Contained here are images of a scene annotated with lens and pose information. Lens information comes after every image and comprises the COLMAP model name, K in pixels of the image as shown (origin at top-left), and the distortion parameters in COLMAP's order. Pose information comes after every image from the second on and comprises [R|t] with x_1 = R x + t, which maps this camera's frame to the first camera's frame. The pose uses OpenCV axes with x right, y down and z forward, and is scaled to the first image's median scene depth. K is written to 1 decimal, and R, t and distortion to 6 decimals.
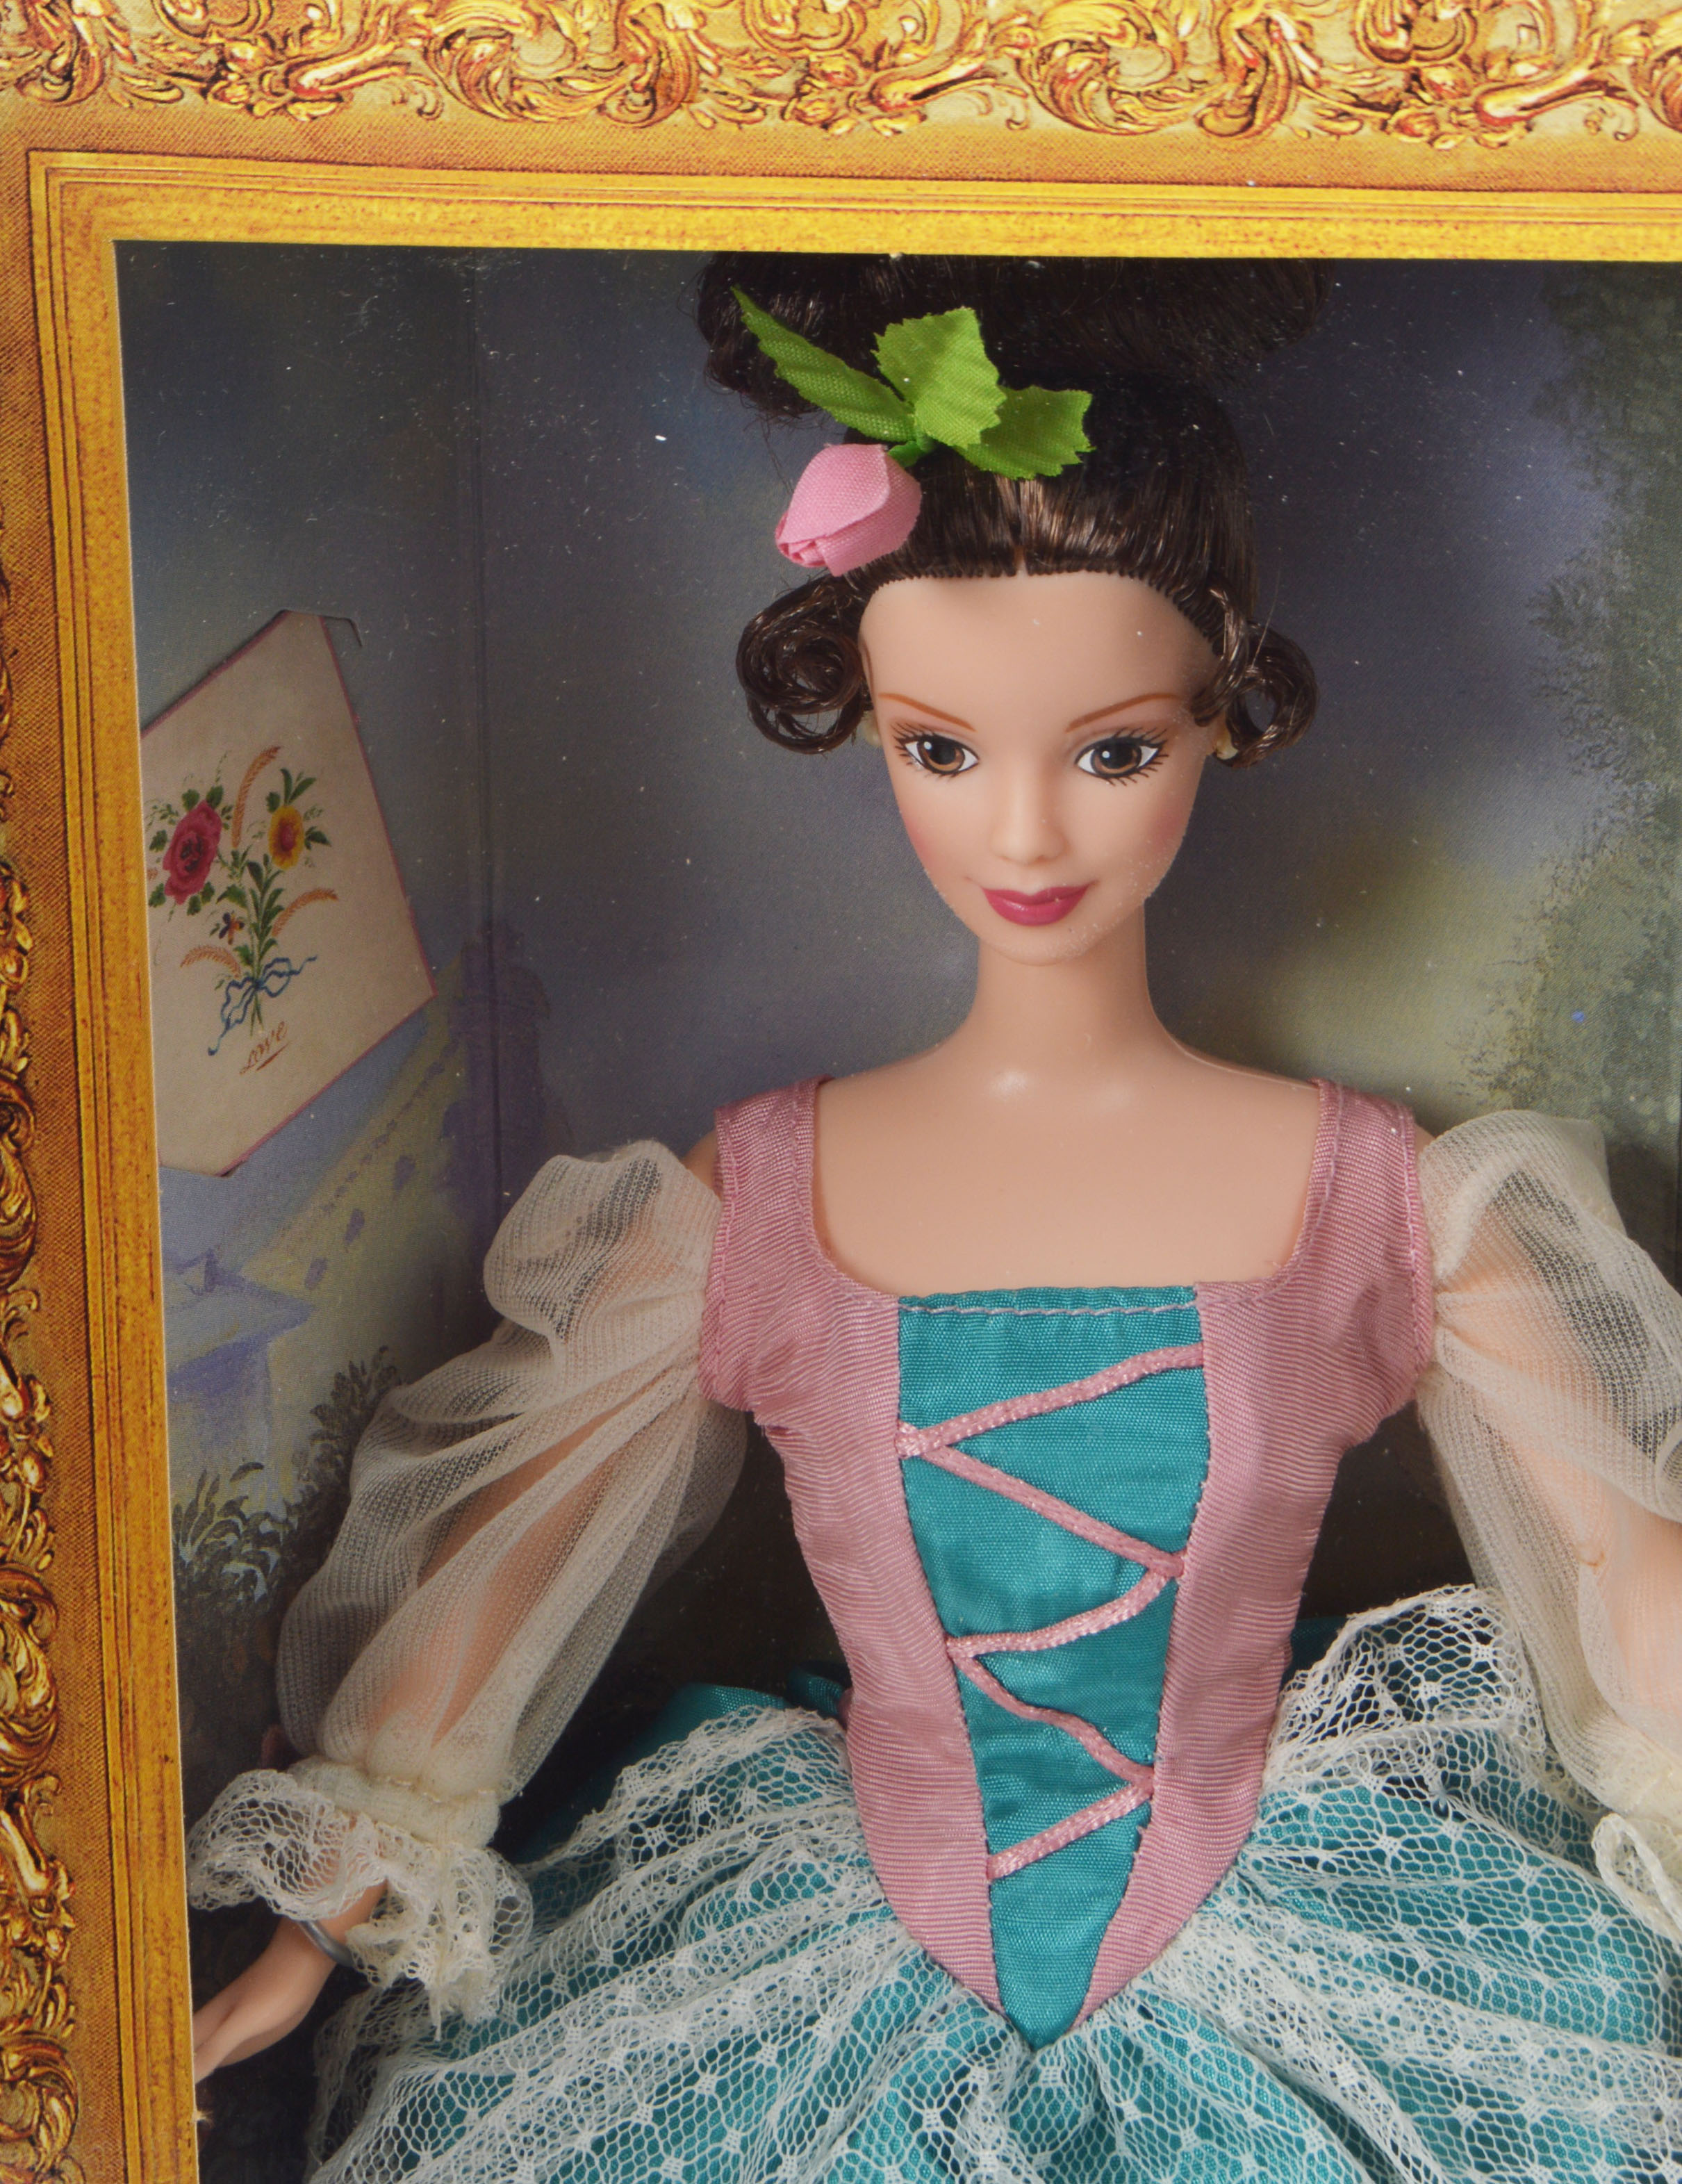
lens RADIAL K [[7156.5, 0, 840.8], [0, 7156.5, 1368.1], [0, 0, 1]] dist [-0.045273, 0.041946]
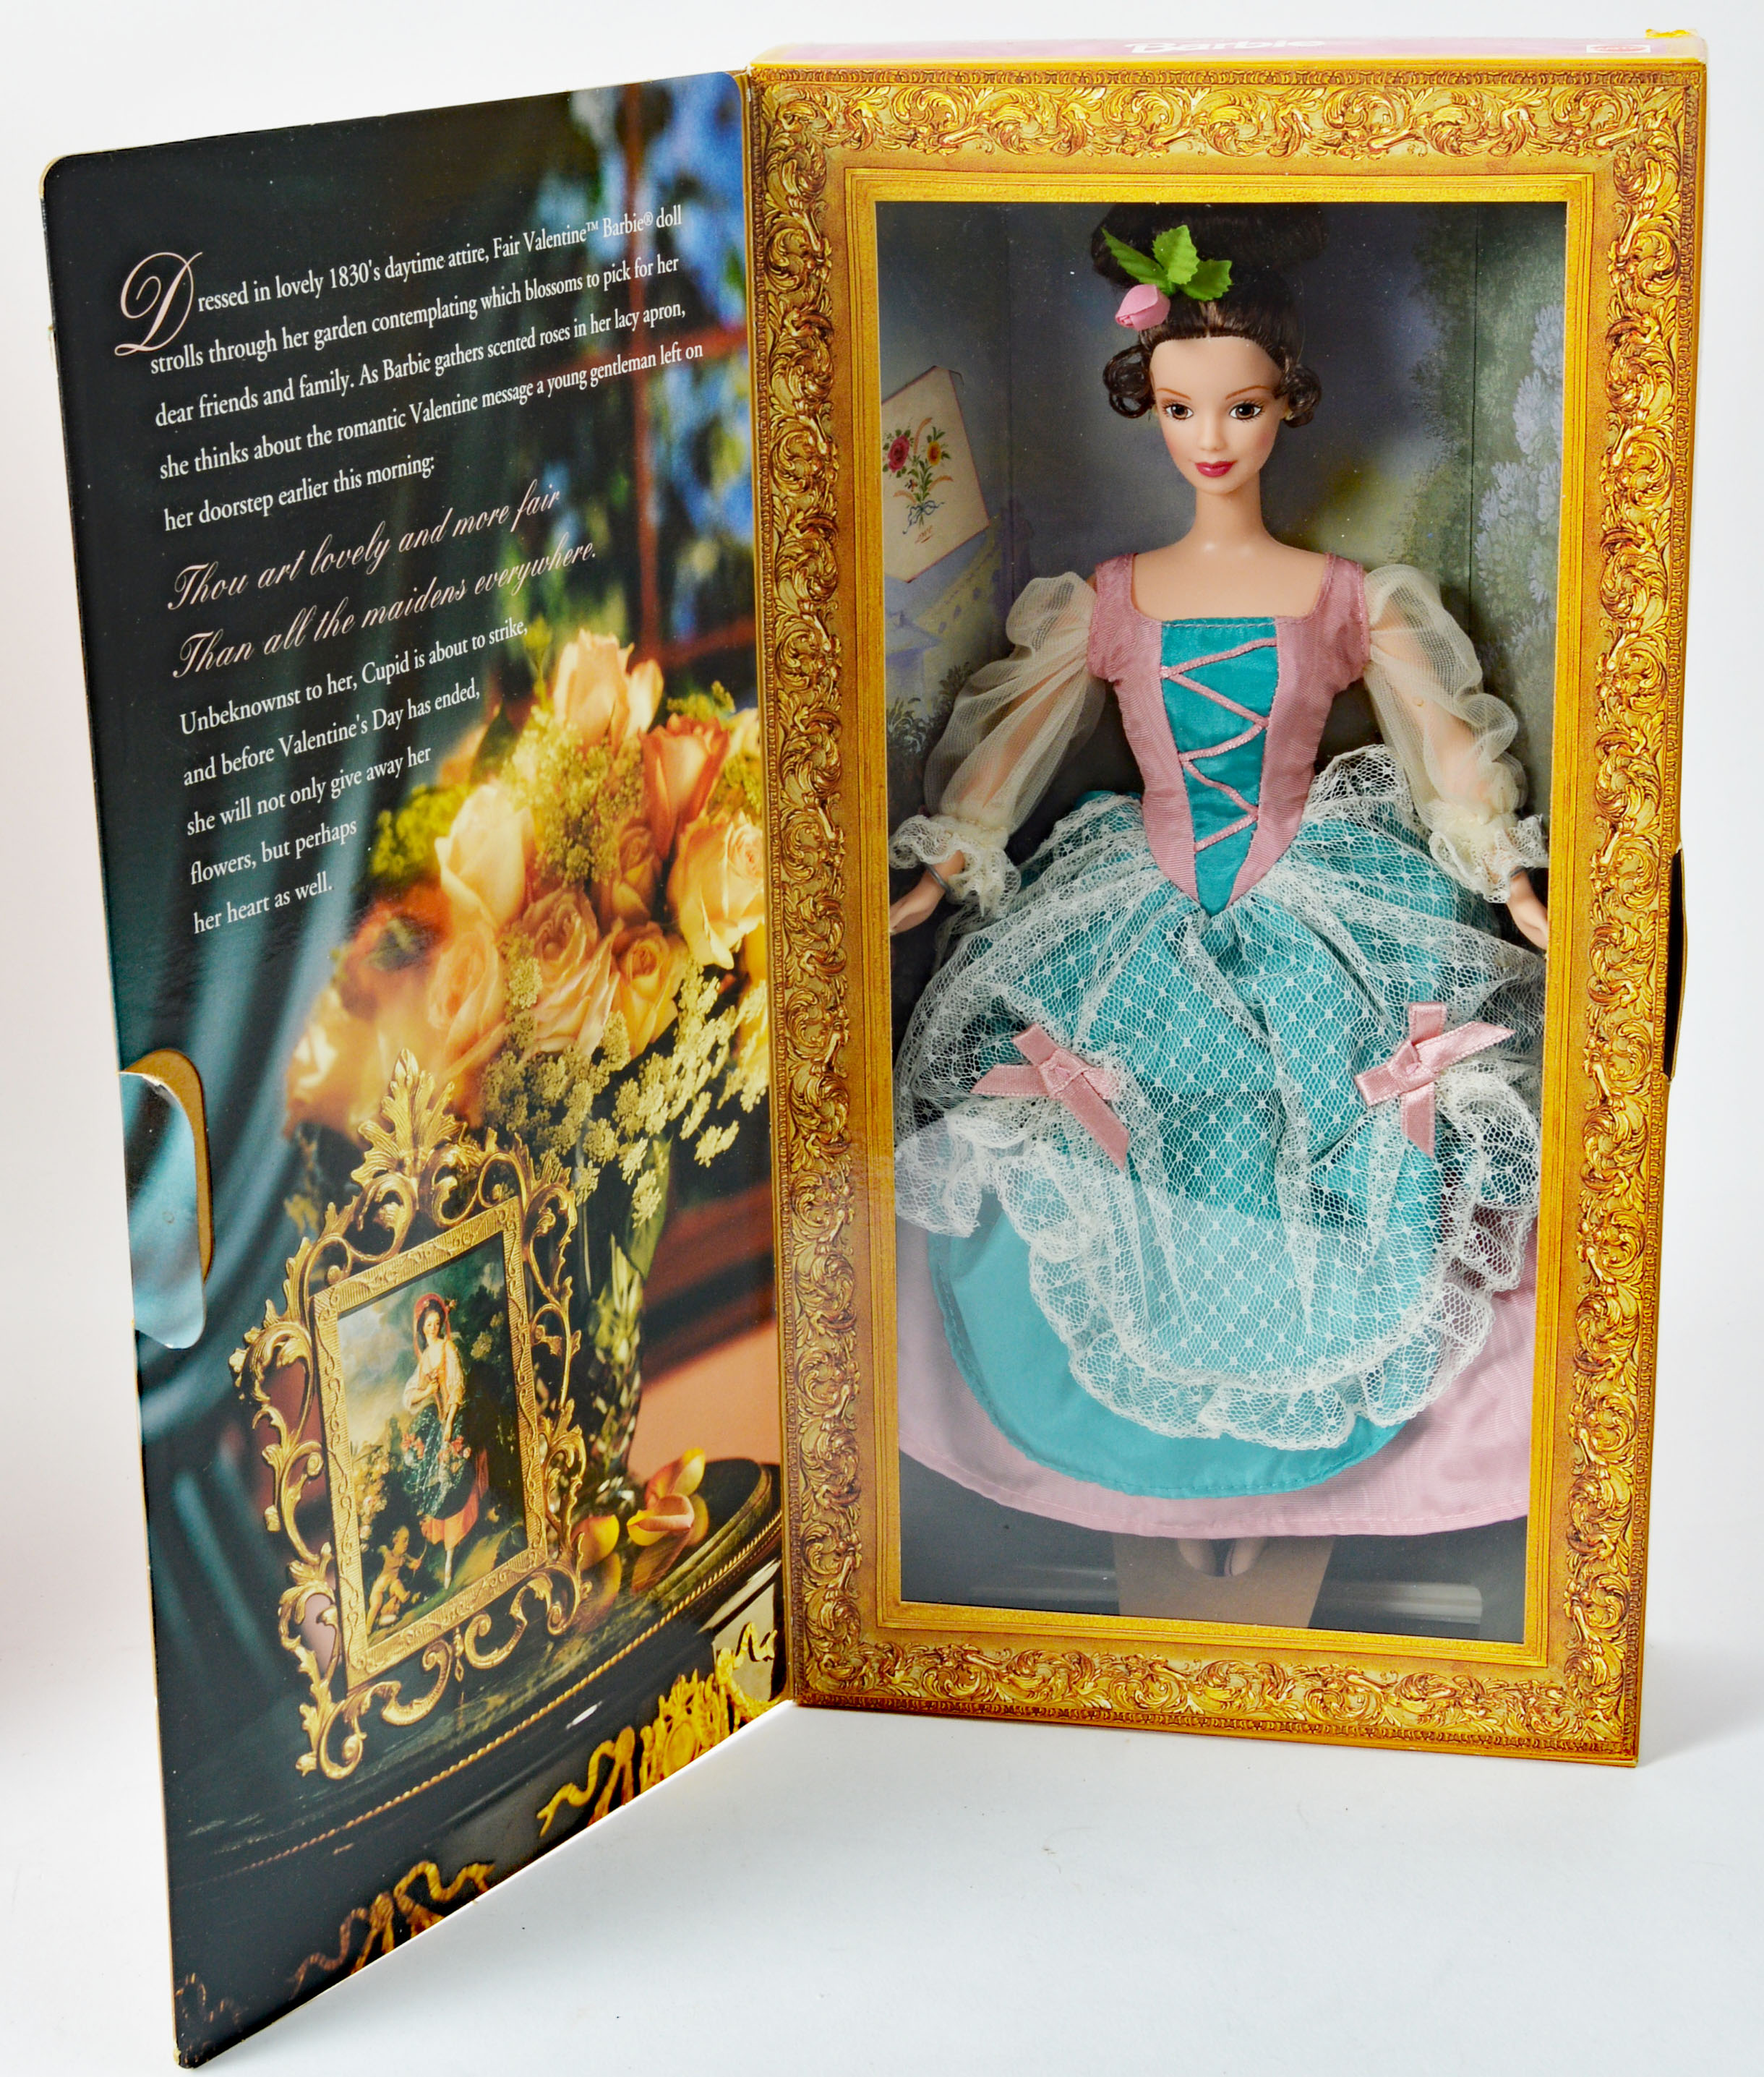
lens RADIAL K [[4134.5, 0, 882.0], [0, 4134.5, 1038.5], [0, 0, 1]] dist [-0.062911, 0.050801]
pose [[0.995508, 0.014495, -0.093559, 0.049308], [-0.022111, 0.996478, -0.080884, 0.264582], [0.092057, 0.082590, 0.992323, -0.499610]]
